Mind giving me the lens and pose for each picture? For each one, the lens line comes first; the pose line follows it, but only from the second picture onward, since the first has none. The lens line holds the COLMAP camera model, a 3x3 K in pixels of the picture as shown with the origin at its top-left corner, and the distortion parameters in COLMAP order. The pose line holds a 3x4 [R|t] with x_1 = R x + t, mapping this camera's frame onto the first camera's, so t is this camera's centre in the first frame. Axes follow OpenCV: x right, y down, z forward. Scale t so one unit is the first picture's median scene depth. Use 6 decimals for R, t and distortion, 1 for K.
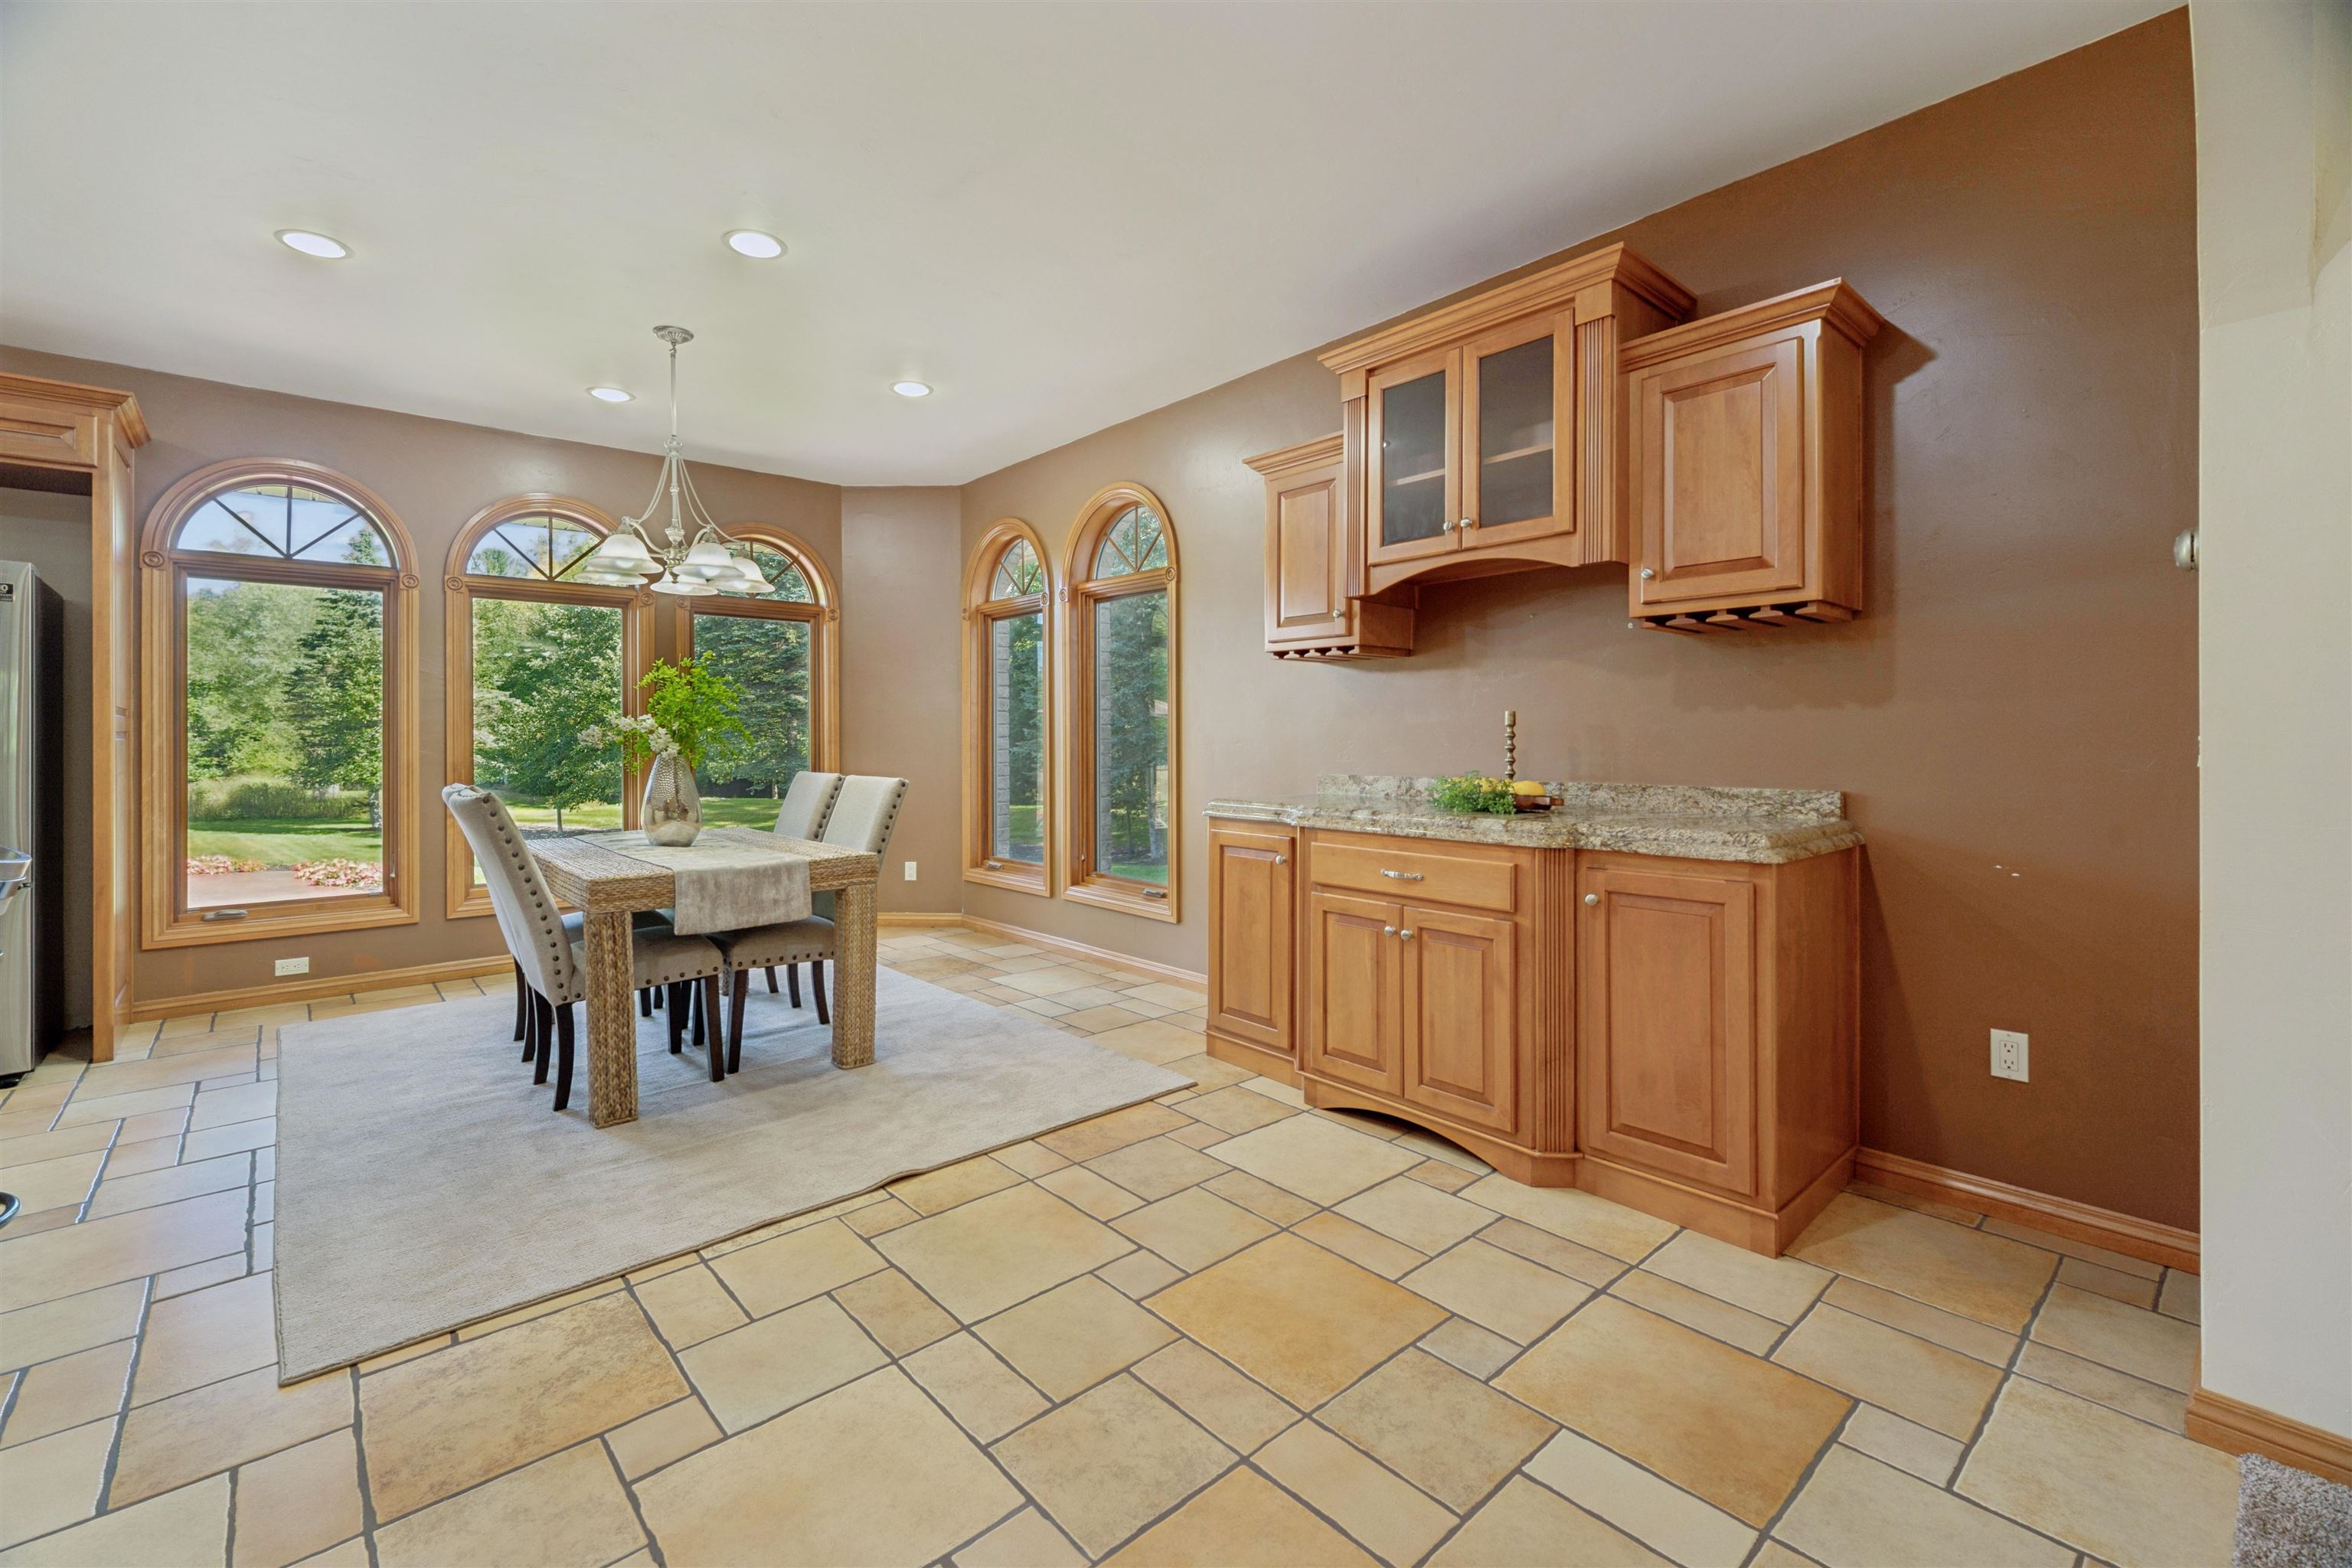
lens RADIAL K [[997.9, 0, 1176.9], [0, 997.9, 735.9], [0, 0, 1]] dist [0.001219, -0.001126]
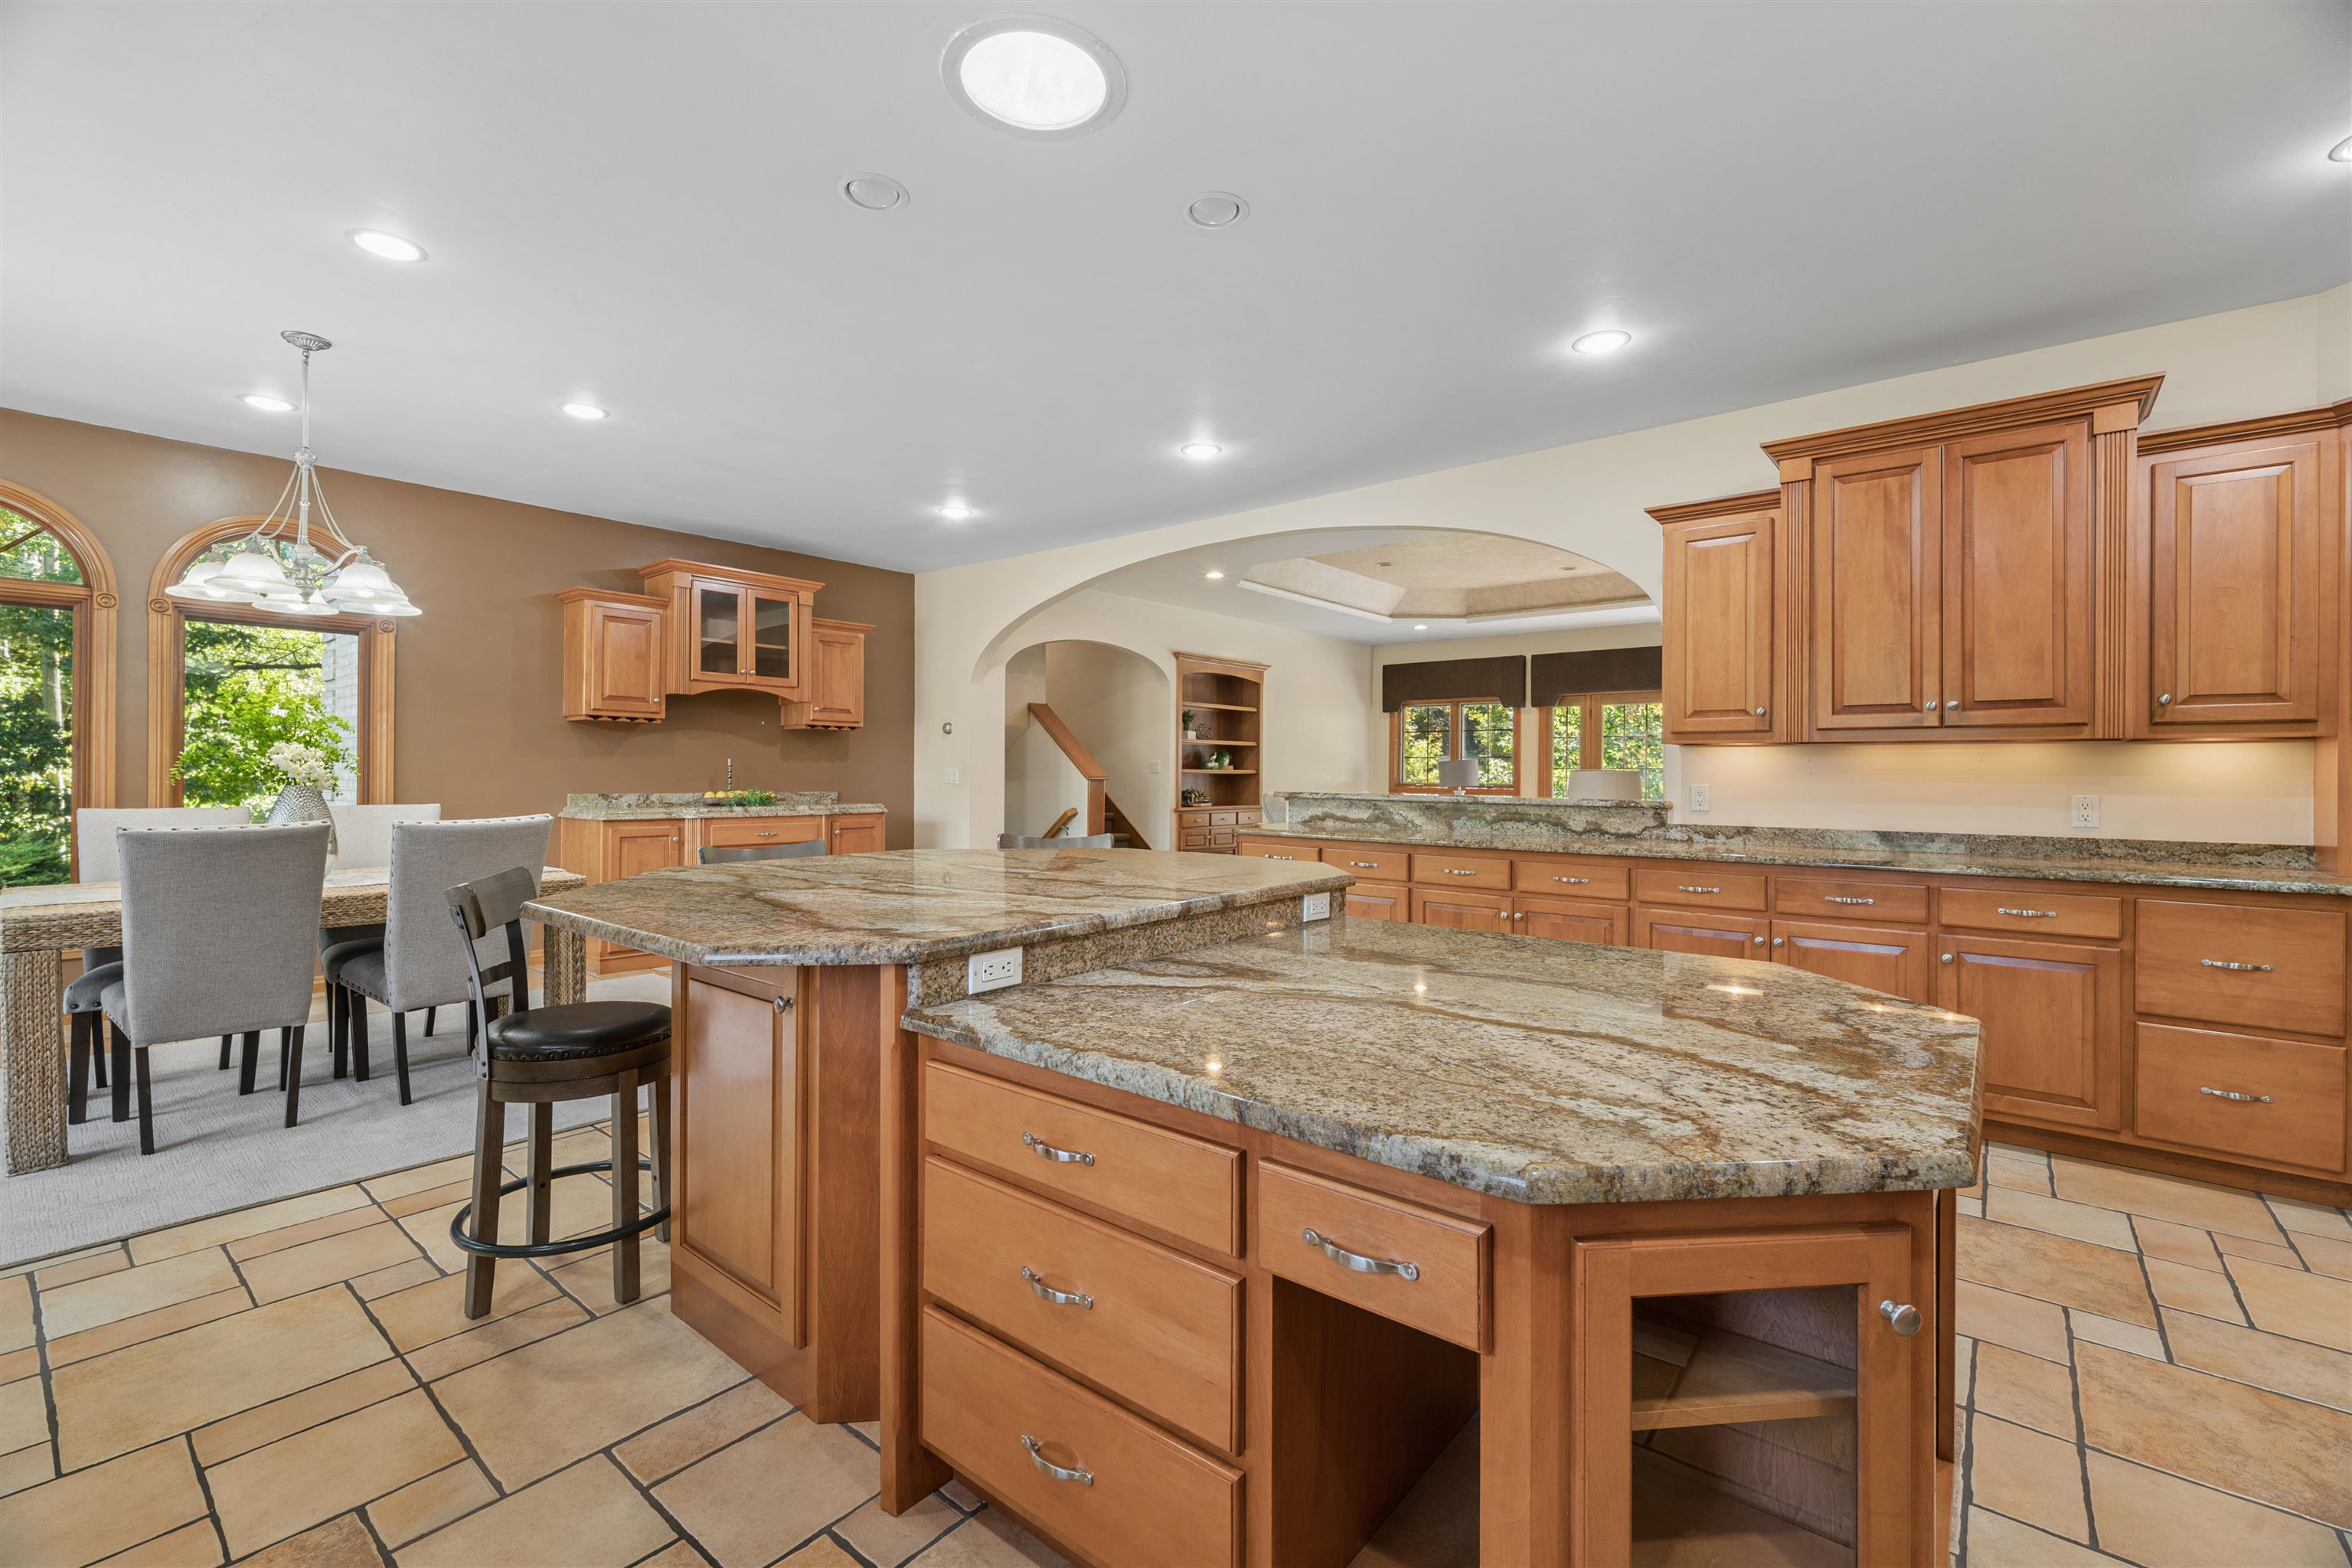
lens RADIAL K [[1008.4, 0, 1189.8], [0, 1008.4, 761.4], [0, 0, 1]] dist [-0.000709, -0.000542]
pose [[-0.162948, 0.012437, 0.986556, -1.649388], [-0.007936, 0.999872, -0.013916, 0.001958], [-0.986603, -0.010096, -0.162828, 0.340611]]
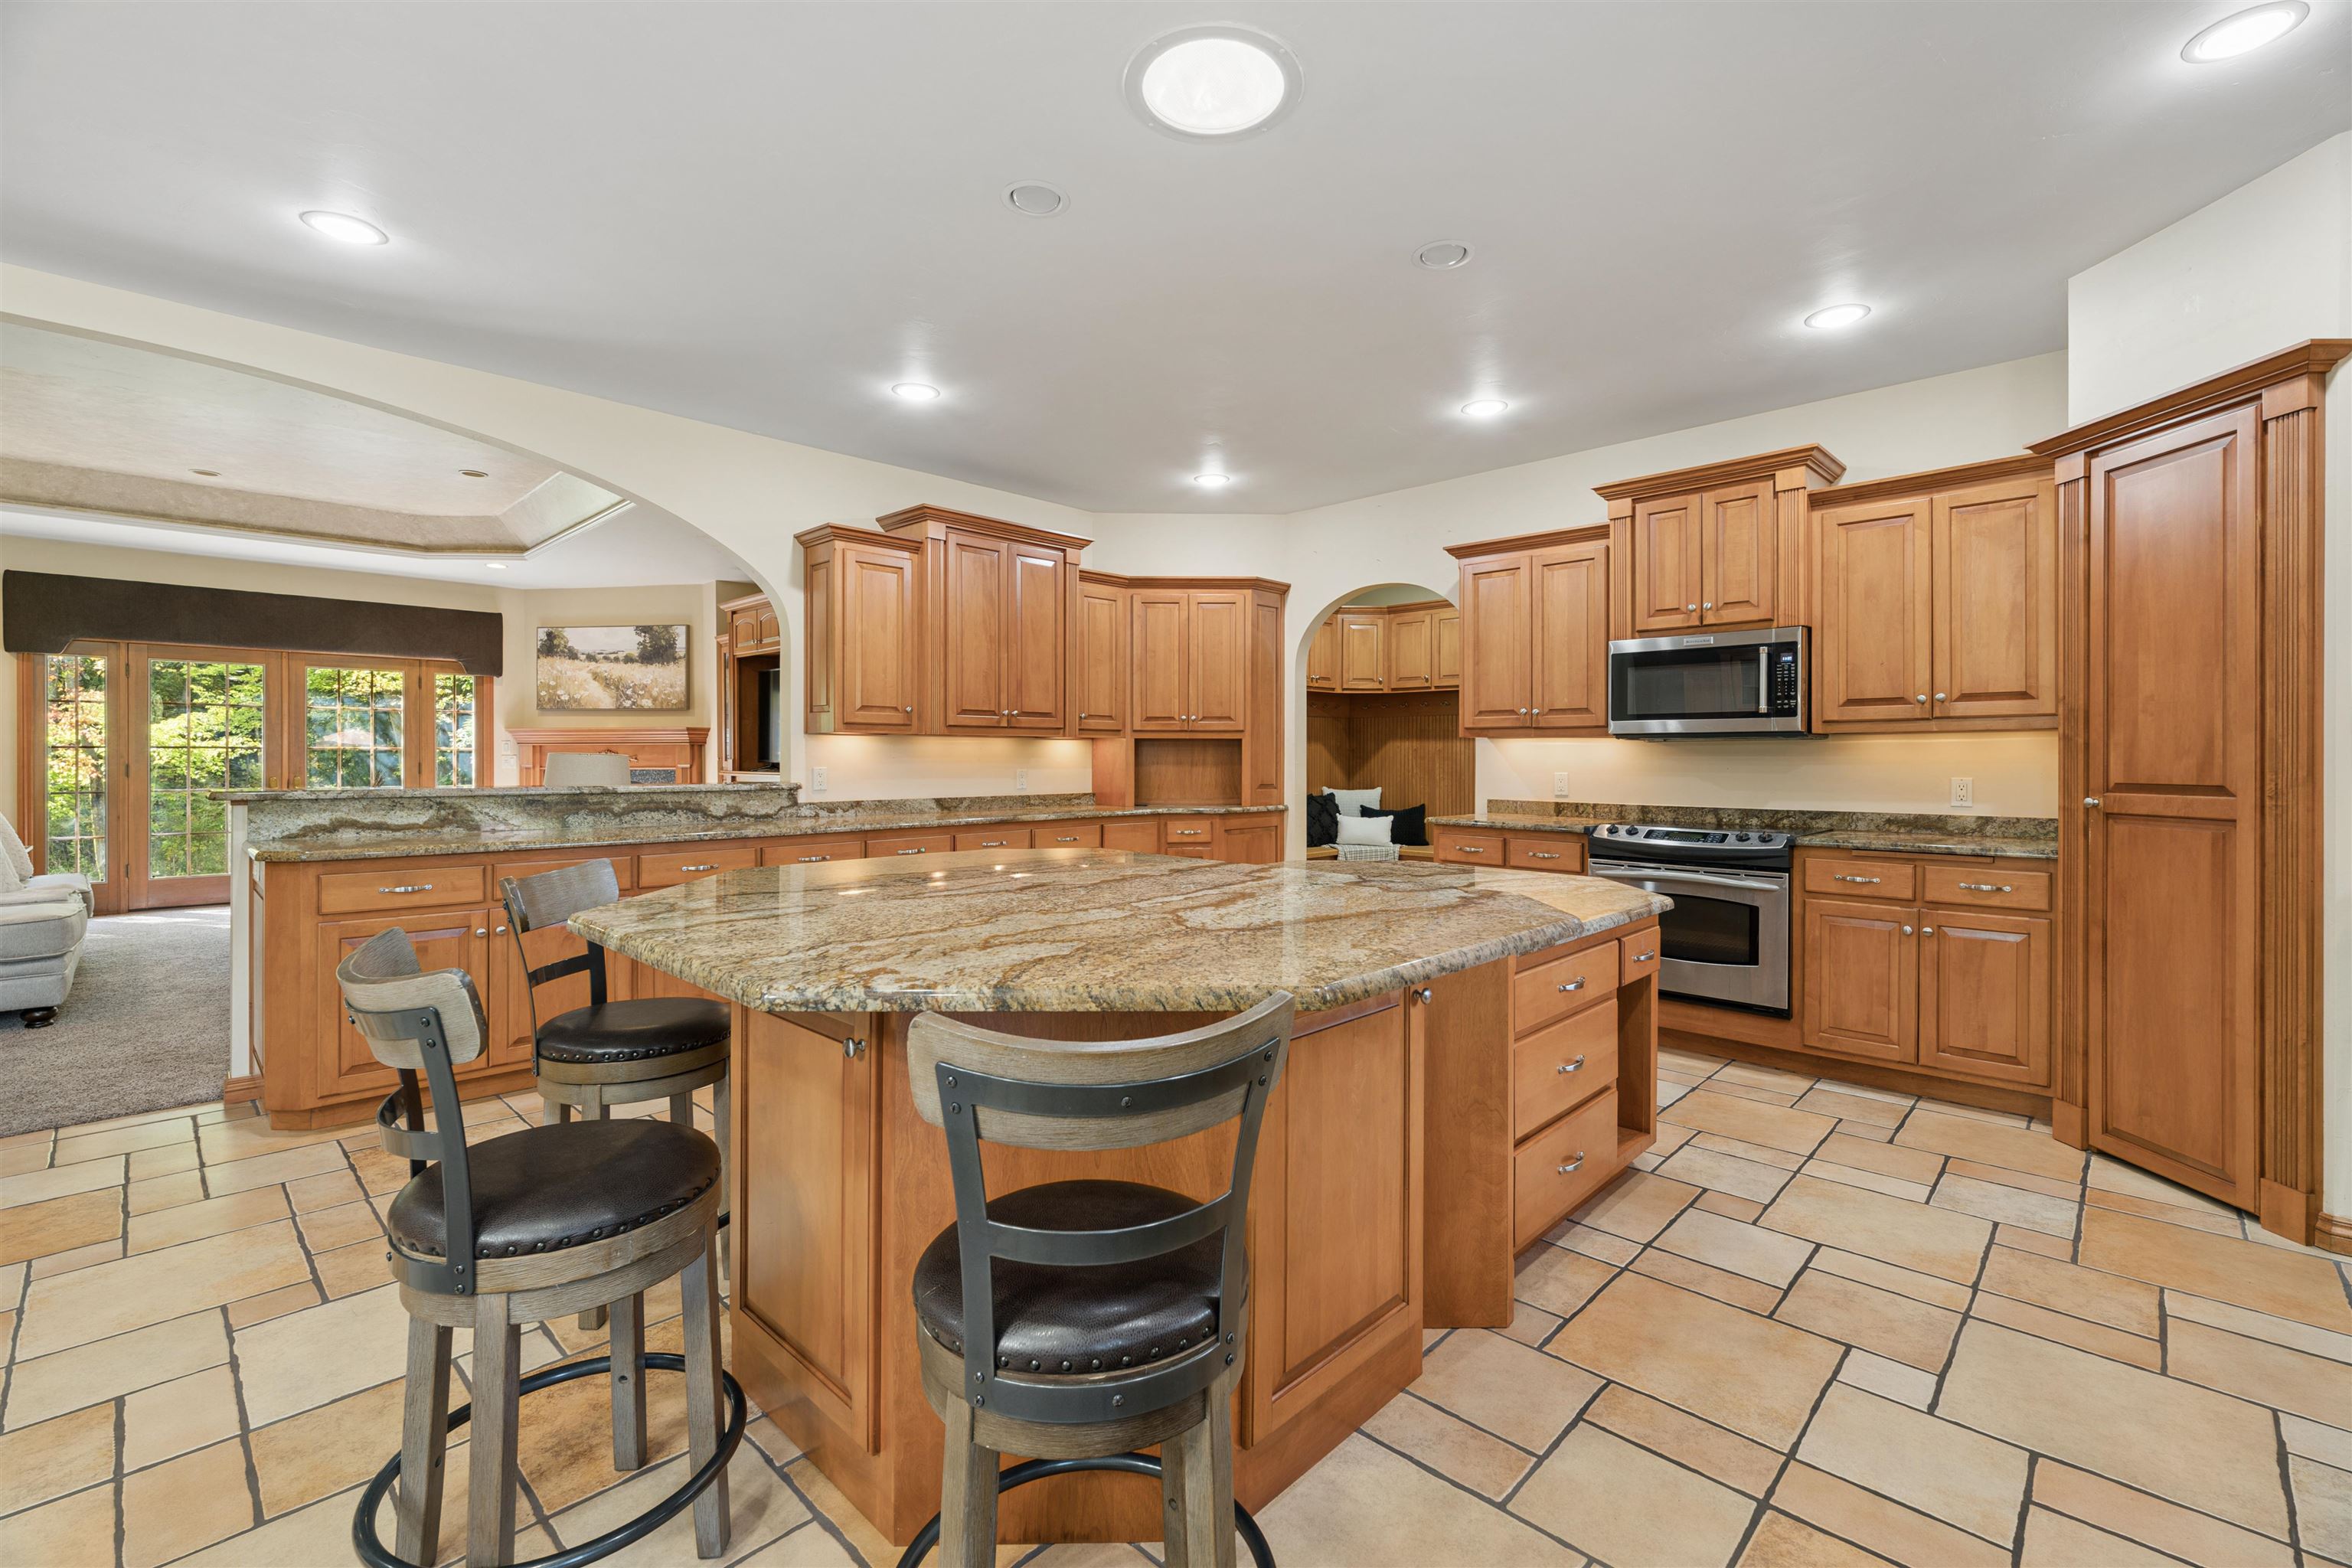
lens RADIAL K [[1008.4, 0, 1189.8], [0, 1008.4, 761.4], [0, 0, 1]] dist [-0.000709, -0.000542]
pose [[-0.996689, 0.001884, -0.081292, -0.955135], [0.001545, 0.999990, 0.004236, -0.005071], [0.081299, 0.004096, -0.996681, 0.966381]]
